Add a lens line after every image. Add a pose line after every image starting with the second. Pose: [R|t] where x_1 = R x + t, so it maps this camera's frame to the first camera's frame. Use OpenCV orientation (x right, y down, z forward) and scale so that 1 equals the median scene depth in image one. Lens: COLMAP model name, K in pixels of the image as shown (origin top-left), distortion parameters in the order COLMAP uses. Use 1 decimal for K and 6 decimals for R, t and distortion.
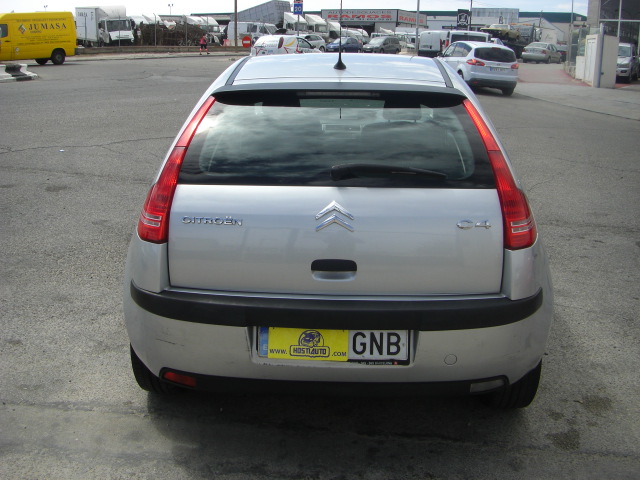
lens RADIAL K [[722.2, 0, 314.7], [0, 722.2, 202.4], [0, 0, 1]] dist [-0.175672, 0.099393]
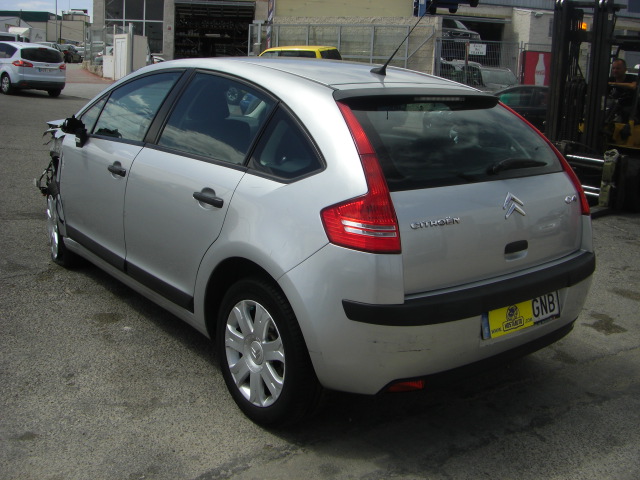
lens RADIAL K [[722.2, 0, 314.7], [0, 722.2, 202.4], [0, 0, 1]] dist [-0.175672, 0.099393]
pose [[0.753613, -0.109613, 0.648114, -0.773653], [0.108743, 0.993202, 0.041532, -0.054075], [-0.648261, 0.039179, 0.760410, 0.270268]]
